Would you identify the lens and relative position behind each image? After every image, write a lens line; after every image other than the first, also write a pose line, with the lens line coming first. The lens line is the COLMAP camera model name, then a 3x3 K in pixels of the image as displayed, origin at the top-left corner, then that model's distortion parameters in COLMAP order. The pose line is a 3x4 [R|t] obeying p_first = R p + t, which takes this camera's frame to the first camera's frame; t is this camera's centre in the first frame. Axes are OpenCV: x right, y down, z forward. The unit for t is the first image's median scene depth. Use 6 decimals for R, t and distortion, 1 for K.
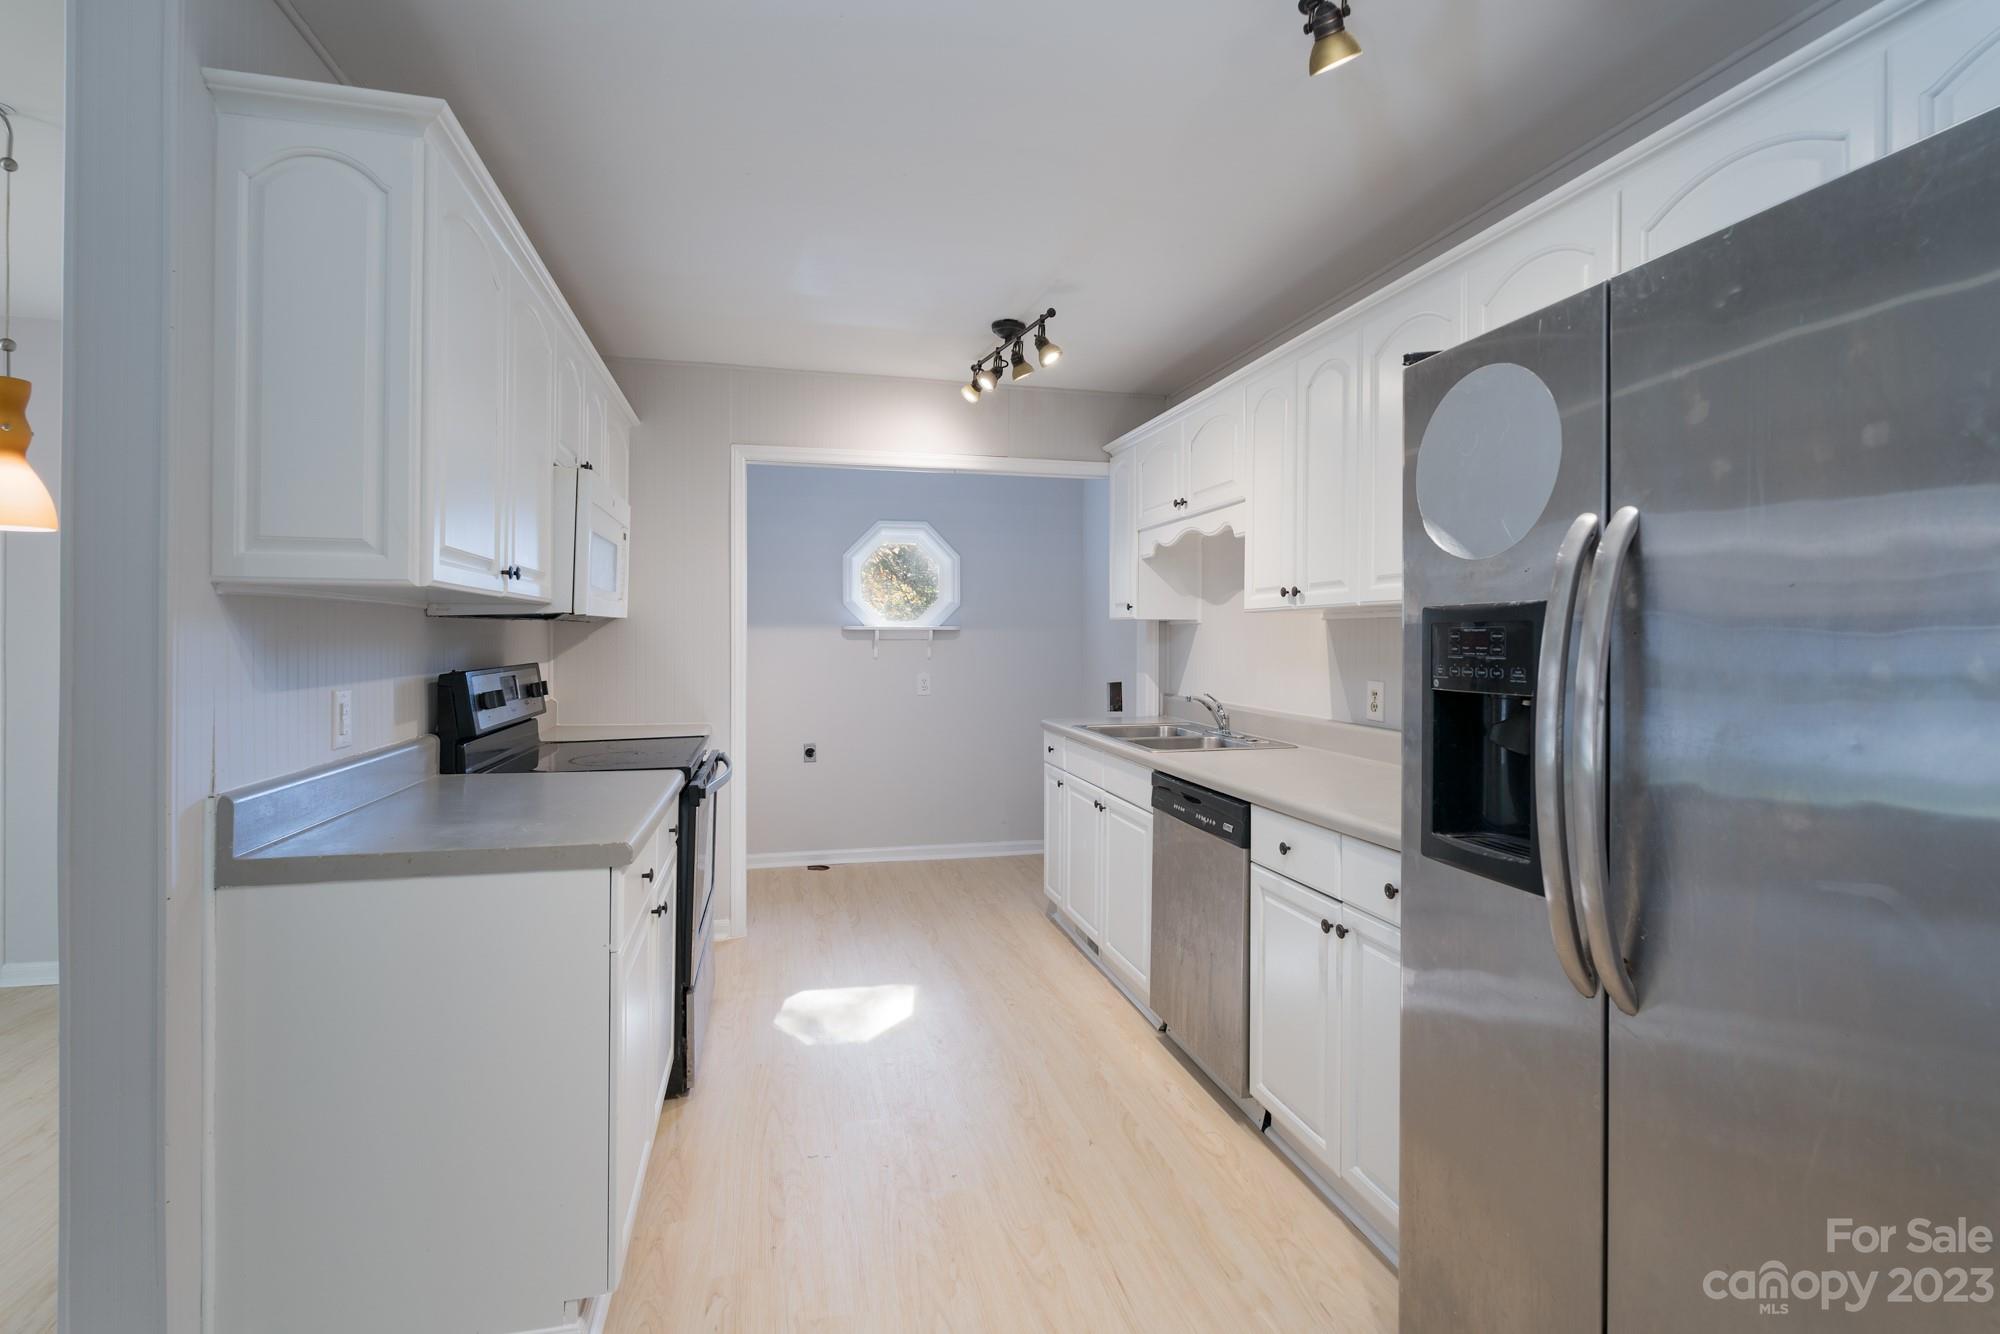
lens RADIAL K [[913.2, 0, 1000.4], [0, 913.2, 649.0], [0, 0, 1]] dist [0.004990, 0.000312]
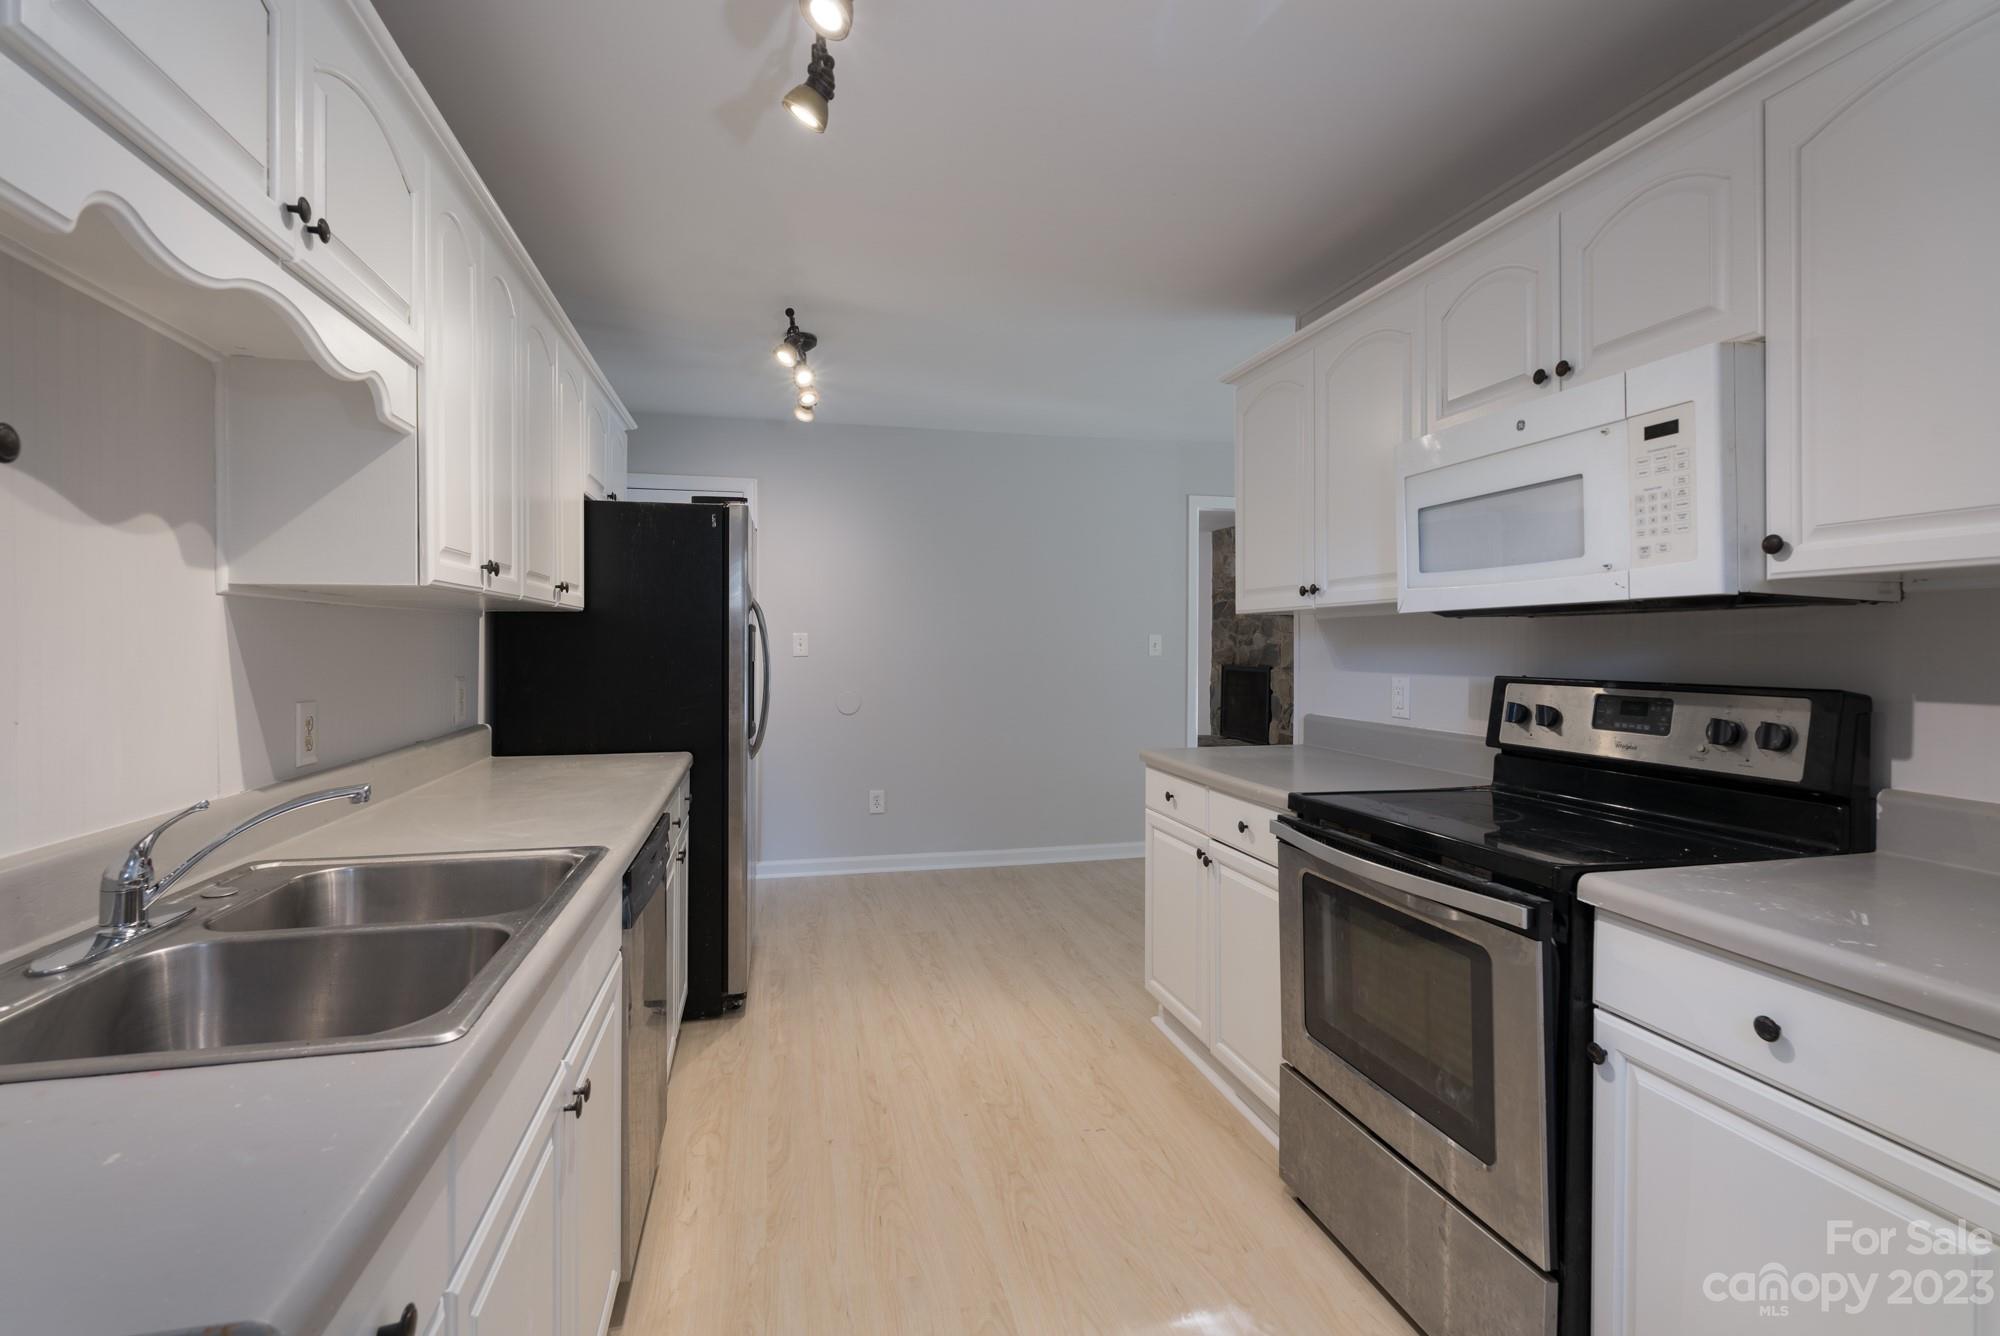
lens RADIAL K [[913.2, 0, 992.0], [0, 913.2, 651.5], [0, 0, 1]] dist [0.004990, 0.000312]
pose [[-0.999944, -0.001882, 0.010389, -0.067067], [-0.001645, 0.999739, 0.022790, -0.014627], [-0.010429, 0.022771, -0.999686, 1.522332]]
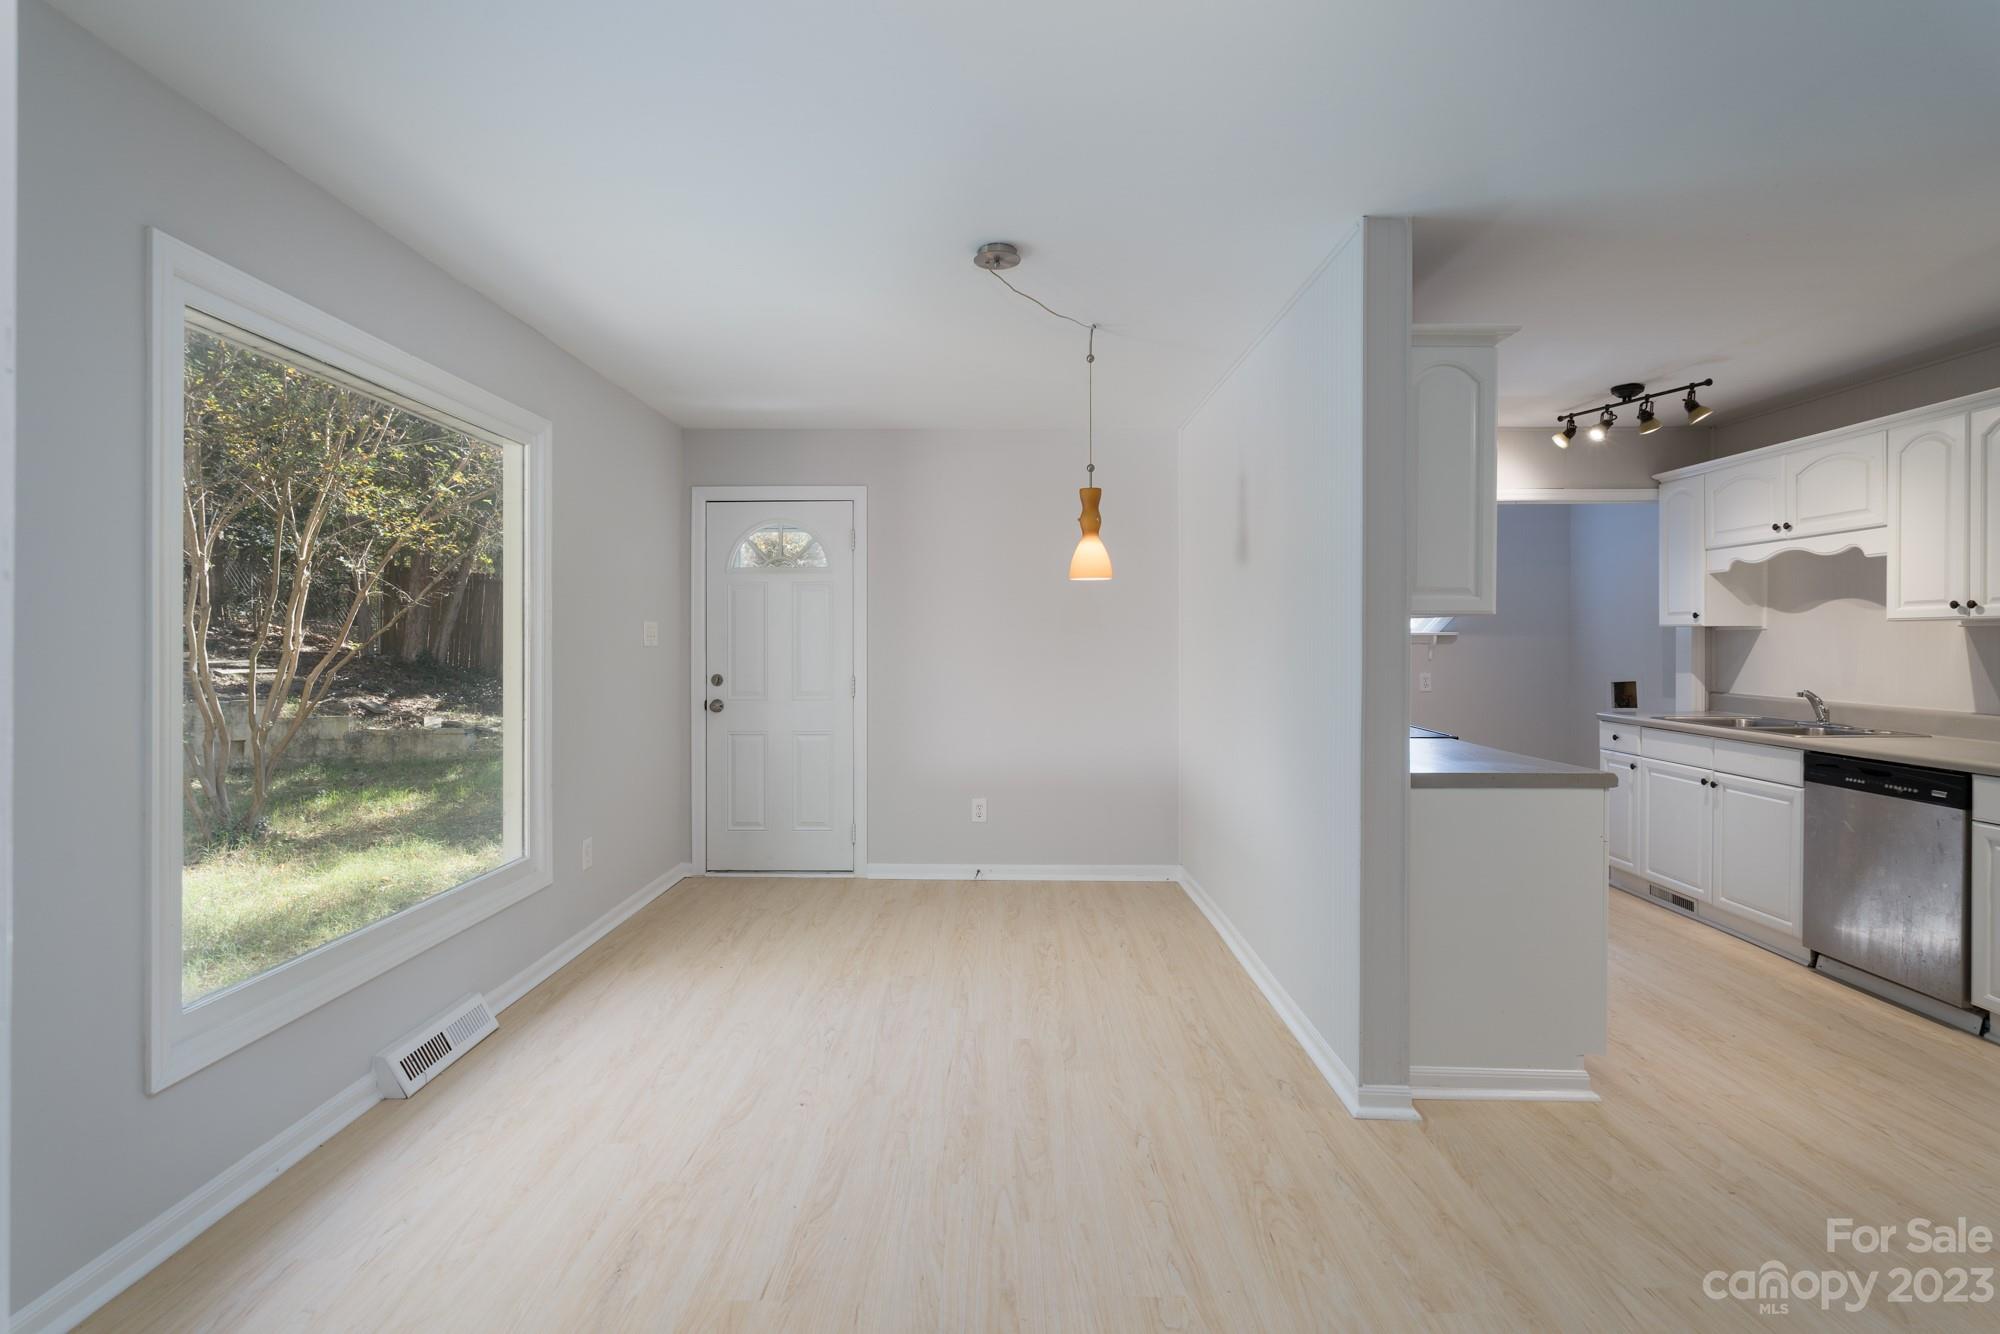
lens RADIAL K [[913.2, 0, 1006.5], [0, 913.2, 658.6], [0, 0, 1]] dist [0.004990, 0.000312]
pose [[0.973470, -0.000929, -0.228812, -0.573835], [0.002412, 0.999978, 0.006202, -0.001232], [0.228801, -0.006589, 0.973451, -0.421064]]
